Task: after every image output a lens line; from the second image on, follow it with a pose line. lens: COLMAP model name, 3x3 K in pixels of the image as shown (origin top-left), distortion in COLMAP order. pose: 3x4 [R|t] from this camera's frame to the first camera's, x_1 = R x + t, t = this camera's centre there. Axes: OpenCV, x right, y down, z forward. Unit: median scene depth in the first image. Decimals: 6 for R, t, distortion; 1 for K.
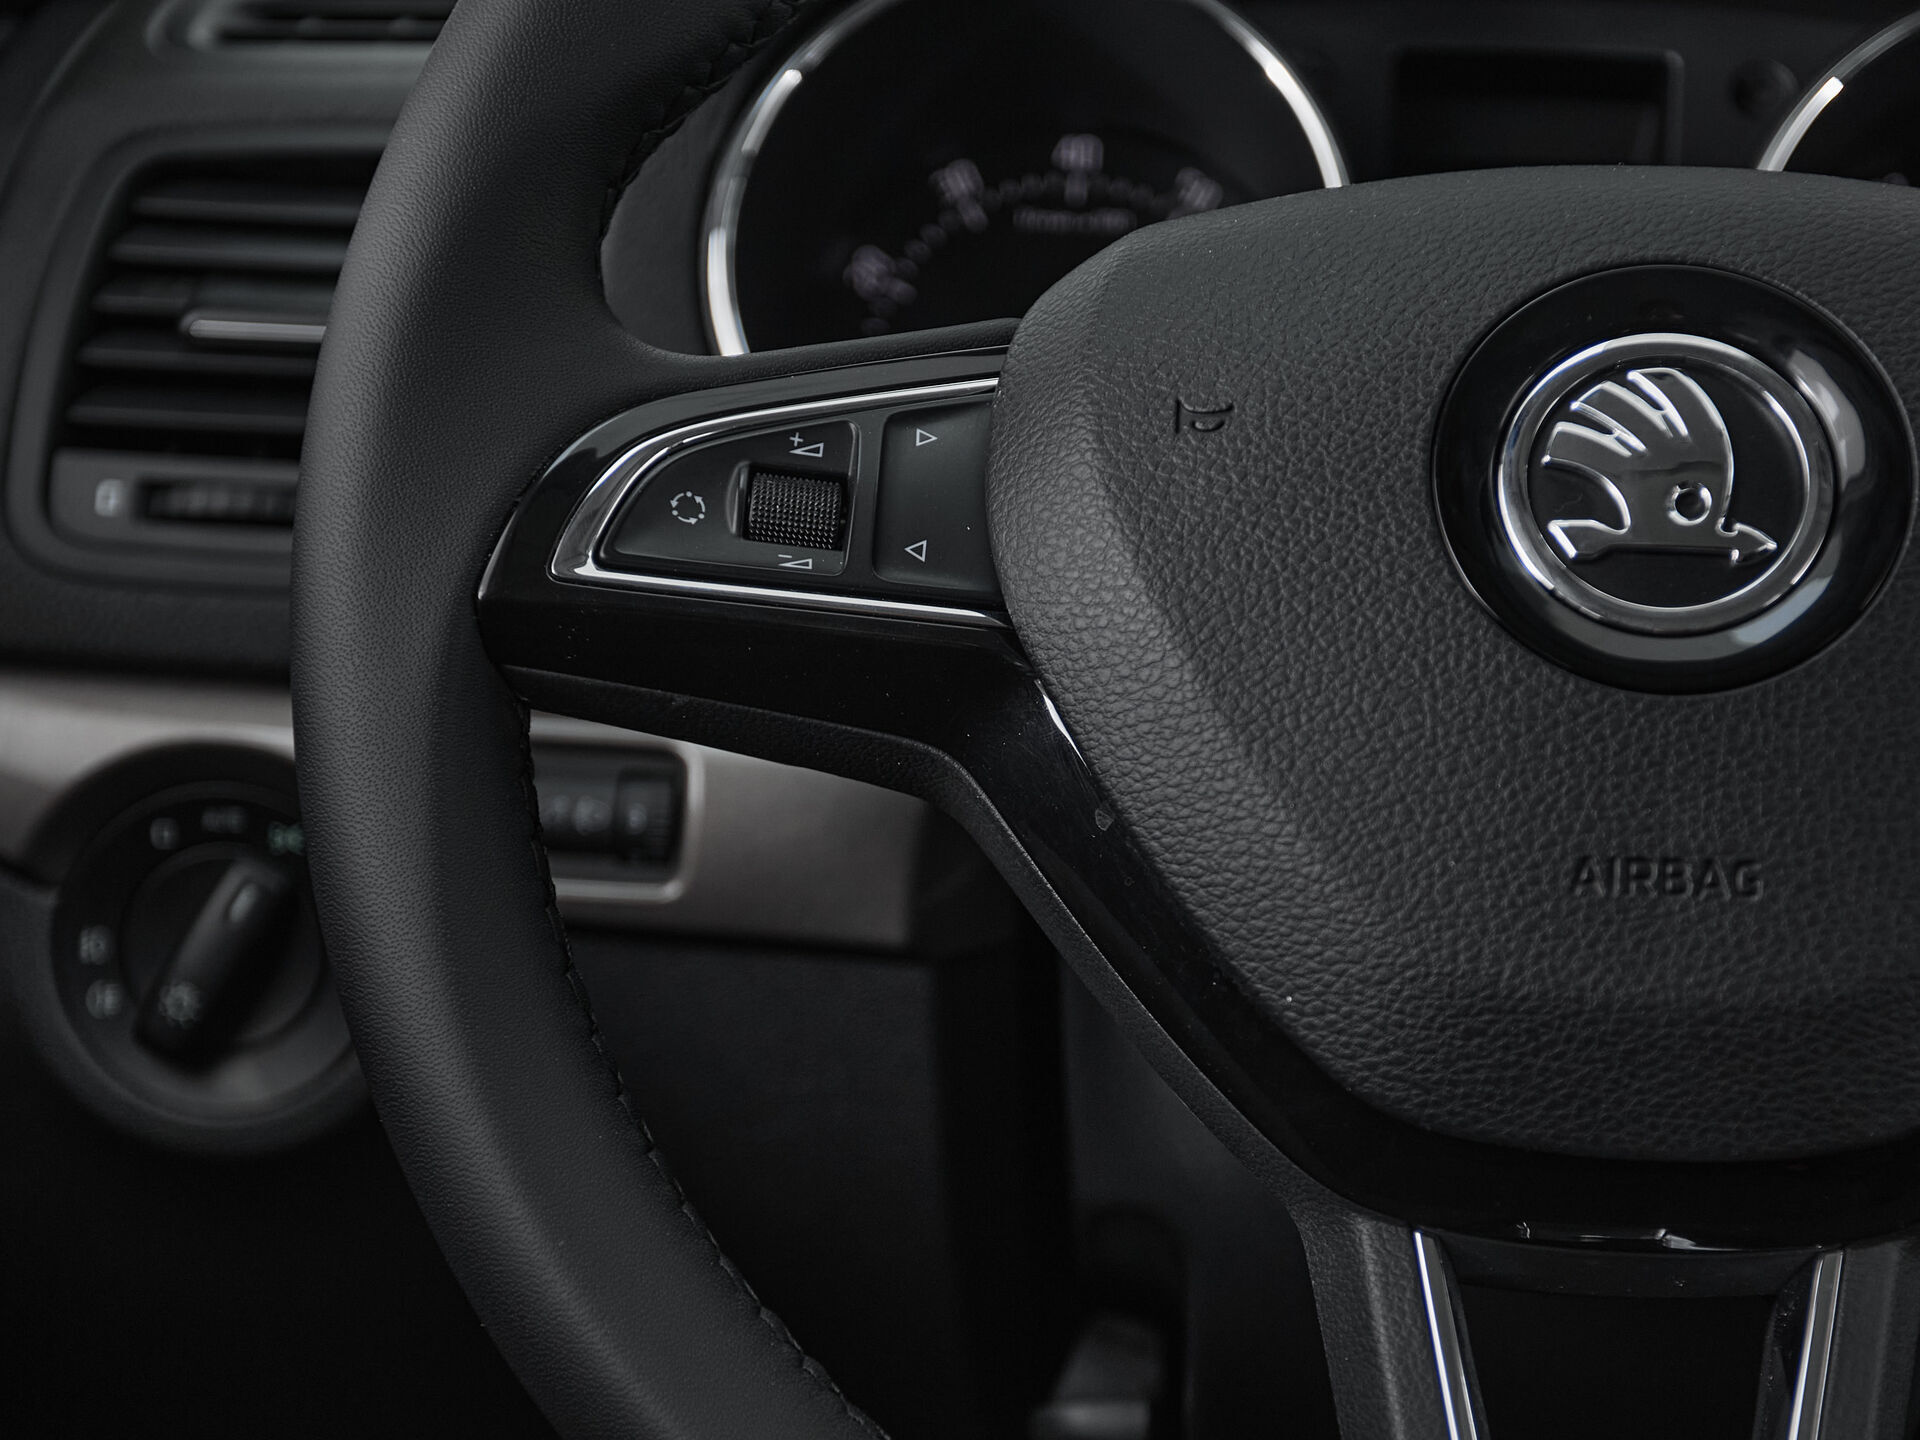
lens RADIAL K [[3145.1, 0, 958.4], [0, 3145.1, 987.6], [0, 0, 1]] dist [0.013706, 0.031547]
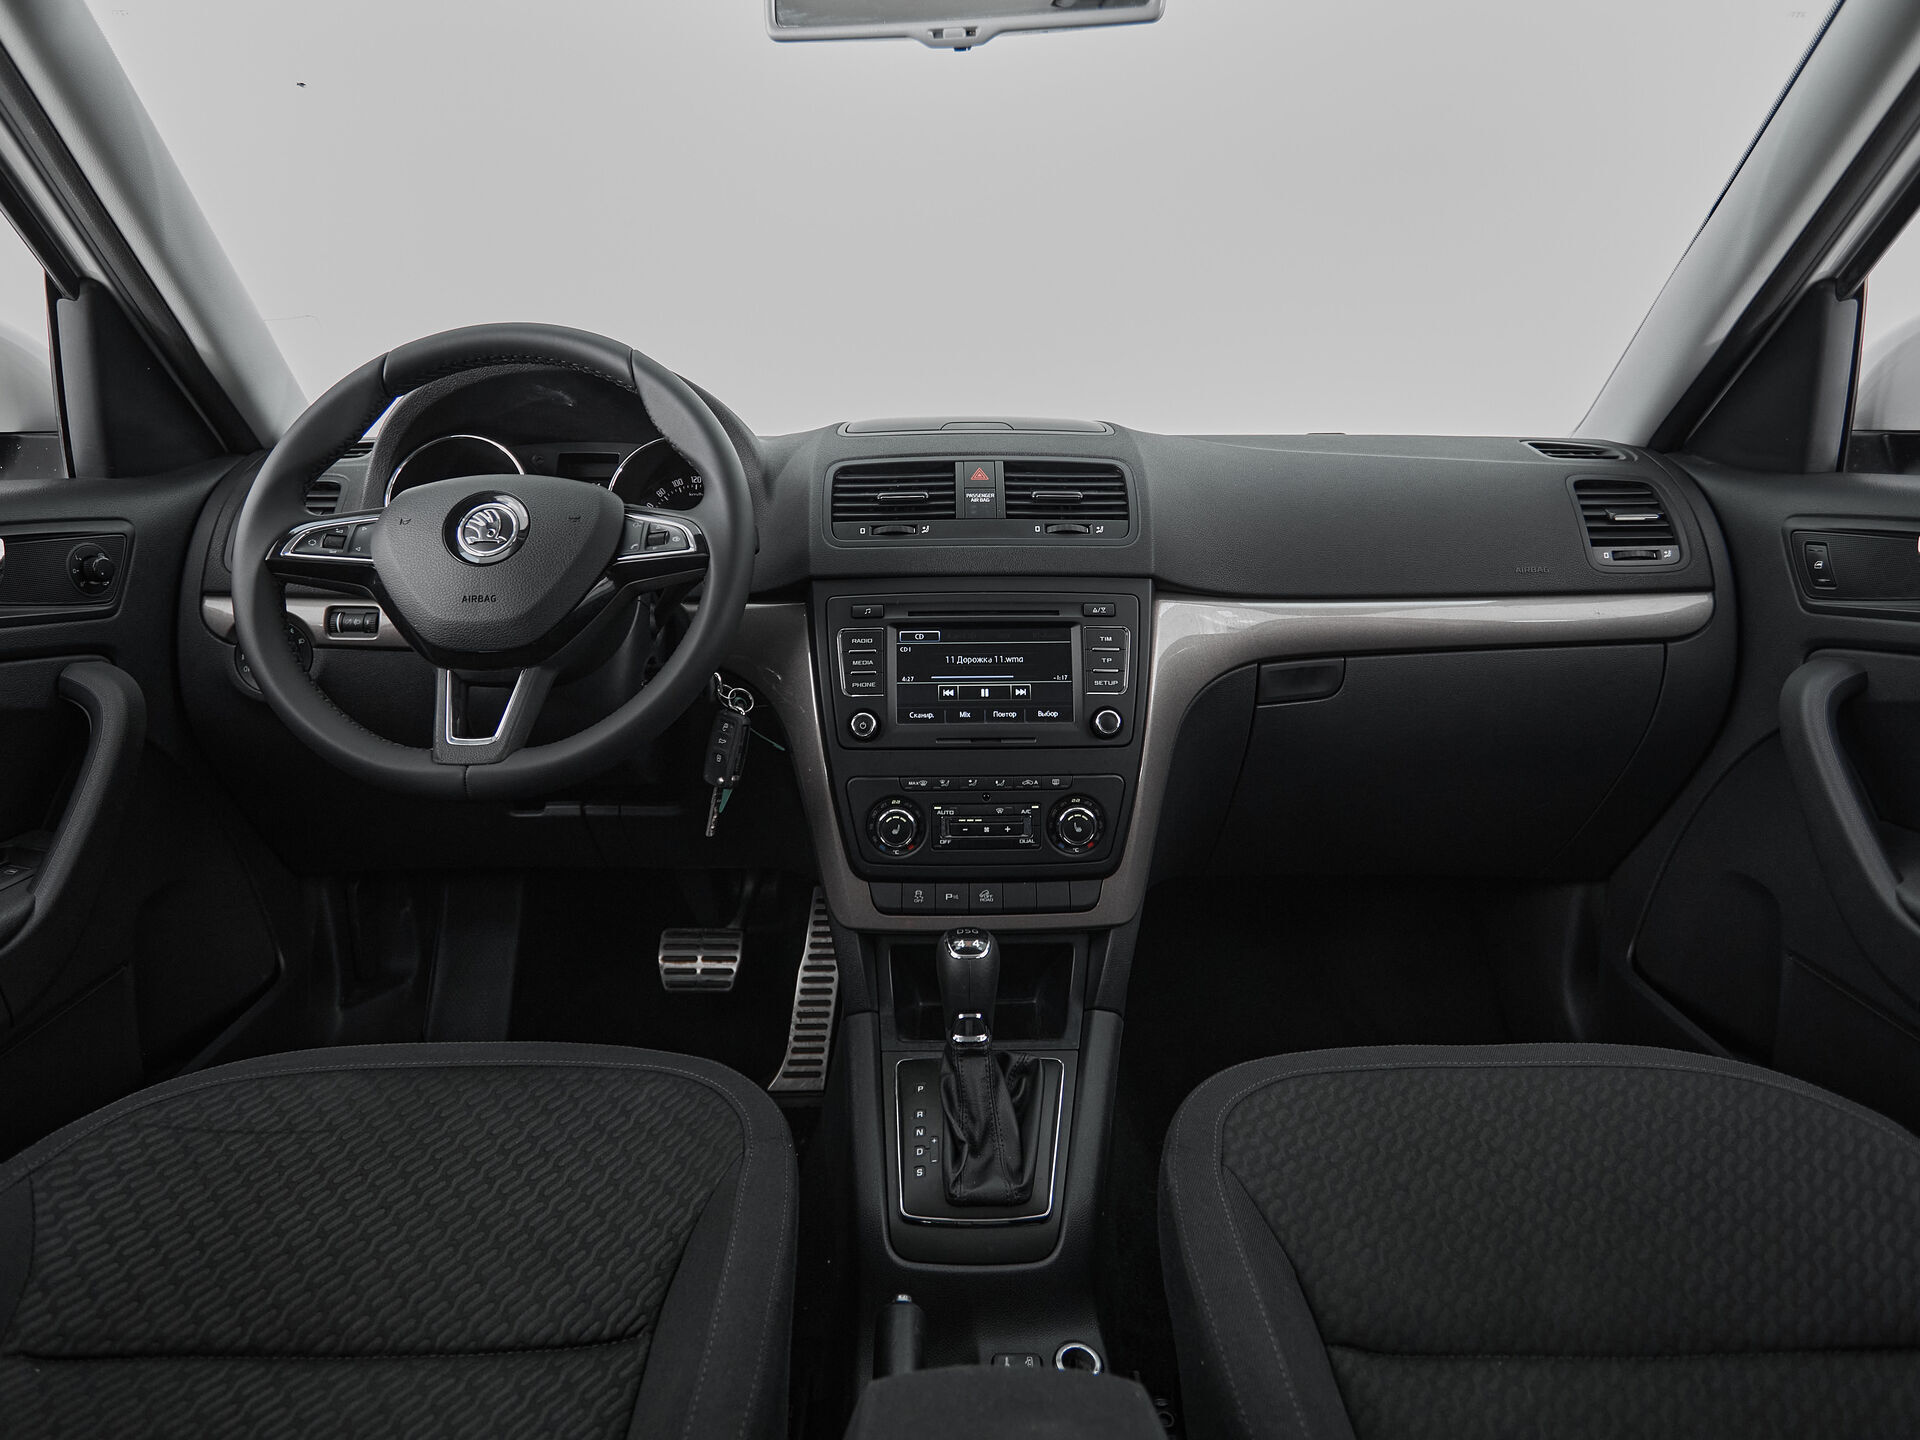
lens RADIAL K [[1114.1, 0, 924.3], [0, 1114.1, 654.2], [0, 0, 1]] dist [-0.001831, -0.000359]
pose [[0.993529, -0.043080, 0.105091, 0.785156], [0.054413, 0.992718, -0.107474, 0.311521], [-0.099696, 0.112497, 0.988638, -0.993332]]
